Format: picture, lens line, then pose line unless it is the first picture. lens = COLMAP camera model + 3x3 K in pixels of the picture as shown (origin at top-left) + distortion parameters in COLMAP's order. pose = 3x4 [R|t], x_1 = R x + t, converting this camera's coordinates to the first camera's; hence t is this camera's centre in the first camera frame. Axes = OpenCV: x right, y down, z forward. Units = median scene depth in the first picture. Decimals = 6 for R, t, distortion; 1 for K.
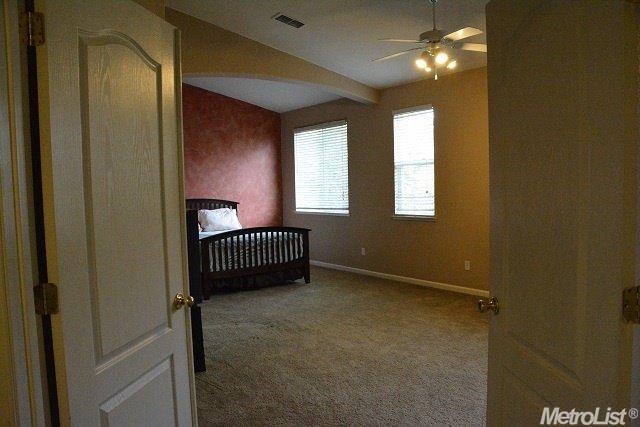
lens RADIAL K [[513.5, 0, 318.3], [0, 513.5, 214.6], [0, 0, 1]] dist [-0.062899, 0.006555]
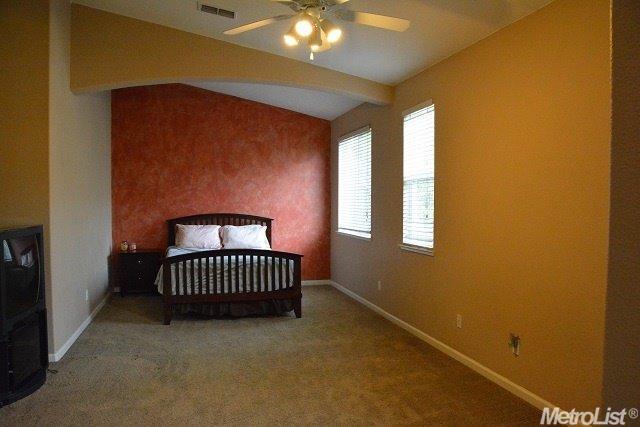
lens RADIAL K [[513.5, 0, 320.6], [0, 513.5, 212.5], [0, 0, 1]] dist [-0.062899, 0.006555]
pose [[0.920777, 0.035690, -0.388454, 0.340447], [-0.046310, 0.998765, -0.018009, -0.027563], [0.387332, 0.034572, 0.921292, 0.227402]]
